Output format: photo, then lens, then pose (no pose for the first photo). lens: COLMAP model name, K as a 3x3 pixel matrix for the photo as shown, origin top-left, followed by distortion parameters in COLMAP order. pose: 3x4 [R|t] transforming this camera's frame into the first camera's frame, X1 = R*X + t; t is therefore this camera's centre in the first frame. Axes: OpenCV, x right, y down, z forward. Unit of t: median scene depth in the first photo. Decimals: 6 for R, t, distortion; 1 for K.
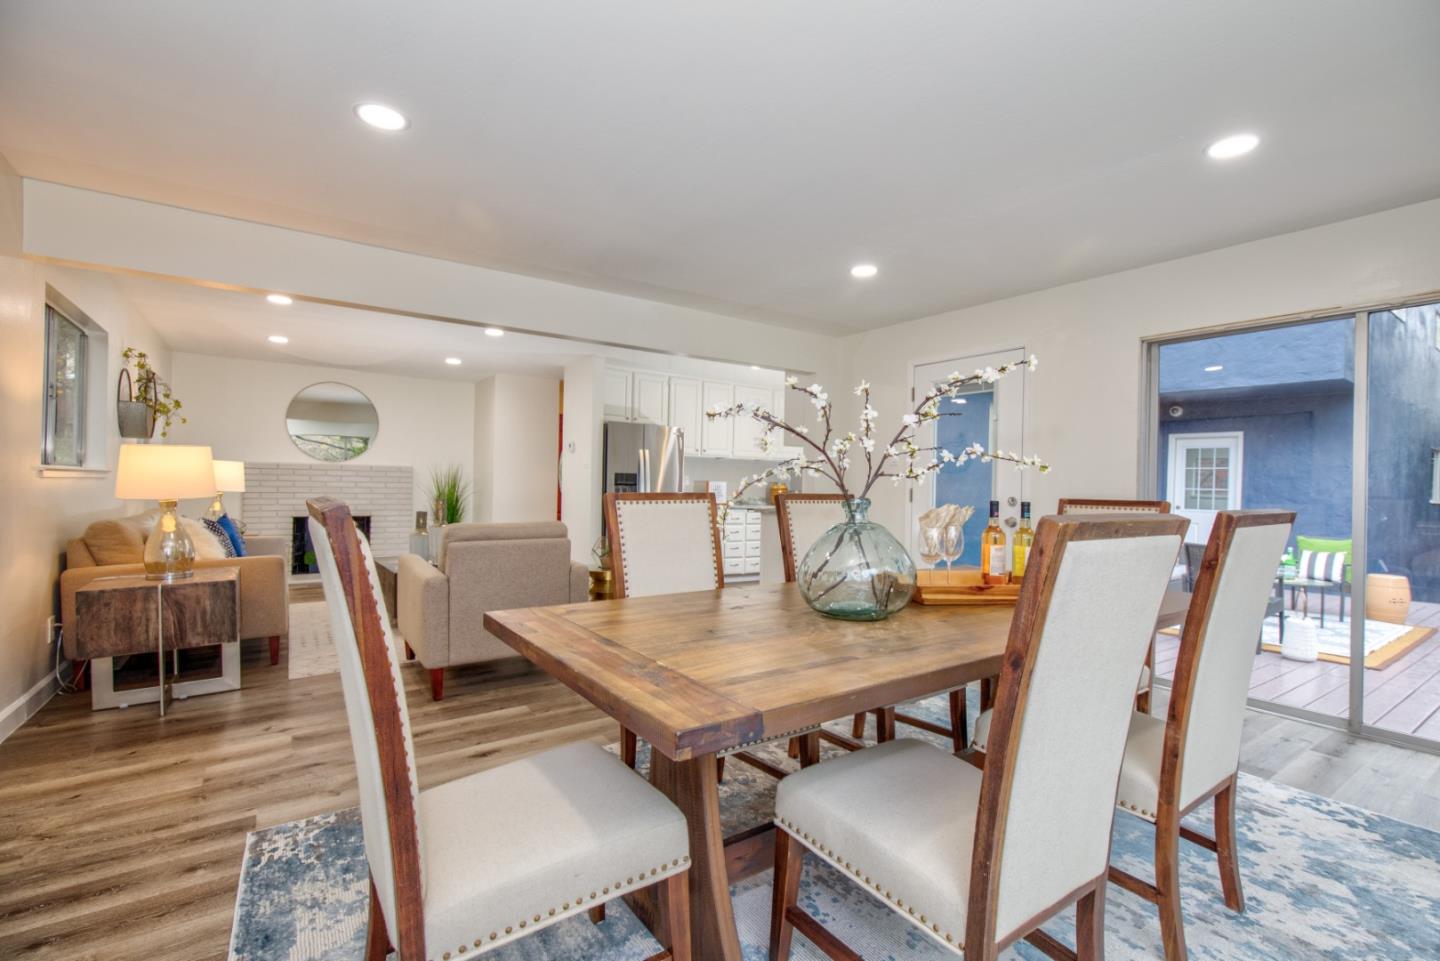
lens RADIAL K [[650.2, 0, 722.4], [0, 650.2, 485.1], [0, 0, 1]] dist [-0.009158, 0.001937]
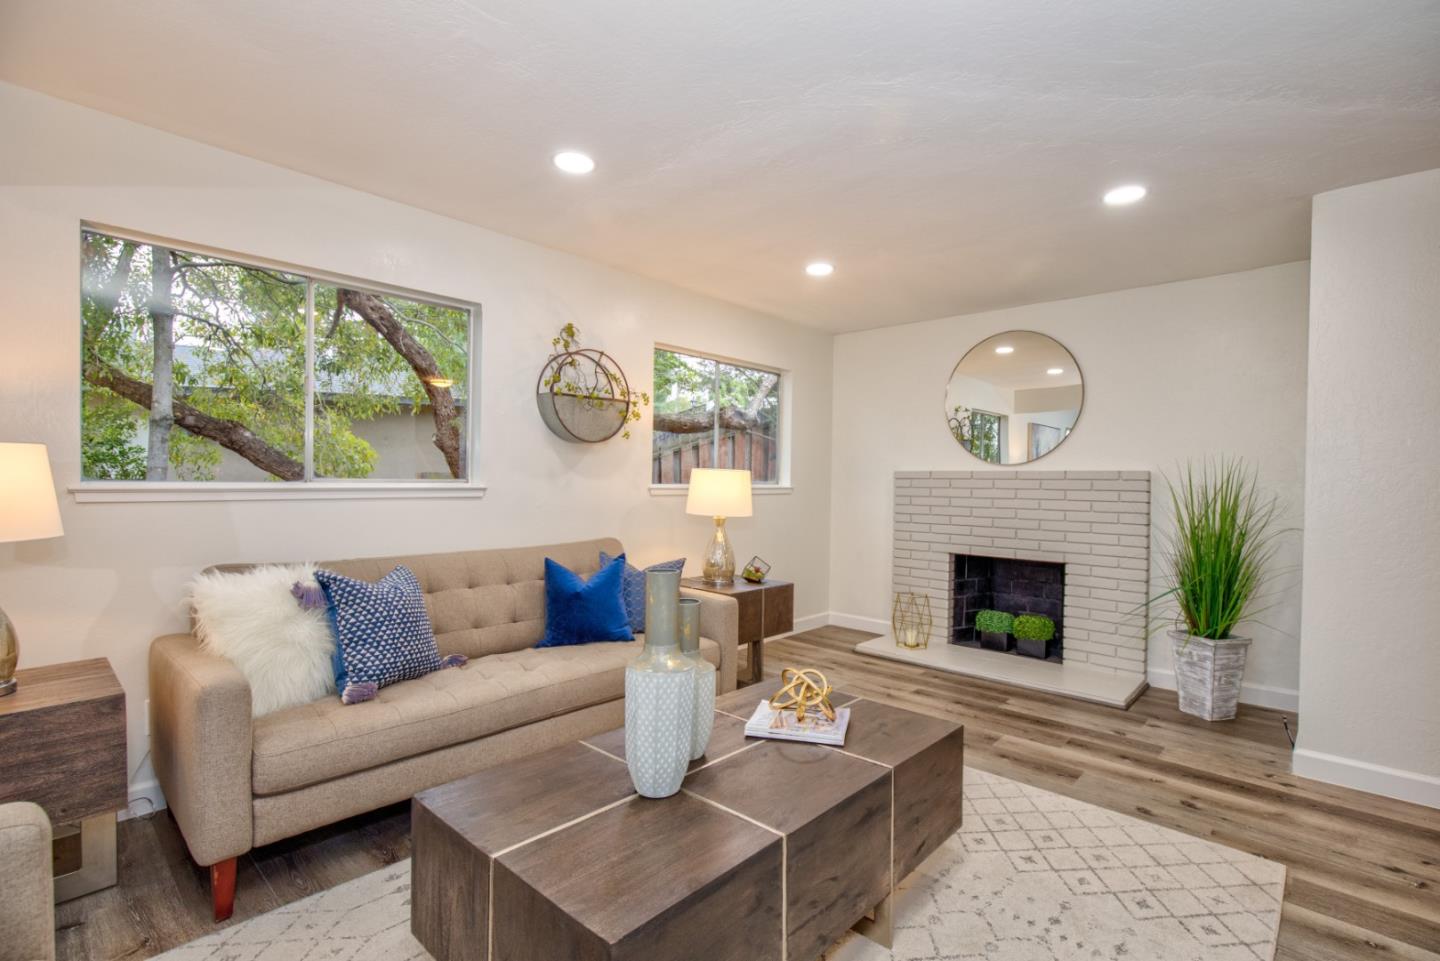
lens RADIAL K [[650.2, 0, 725.8], [0, 650.2, 487.0], [0, 0, 1]] dist [-0.009158, 0.001937]
pose [[0.213304, -0.001621, -0.976985, -0.073179], [-0.006884, 0.999971, -0.003162, -0.012450], [0.976962, 0.007400, 0.213286, 0.607142]]
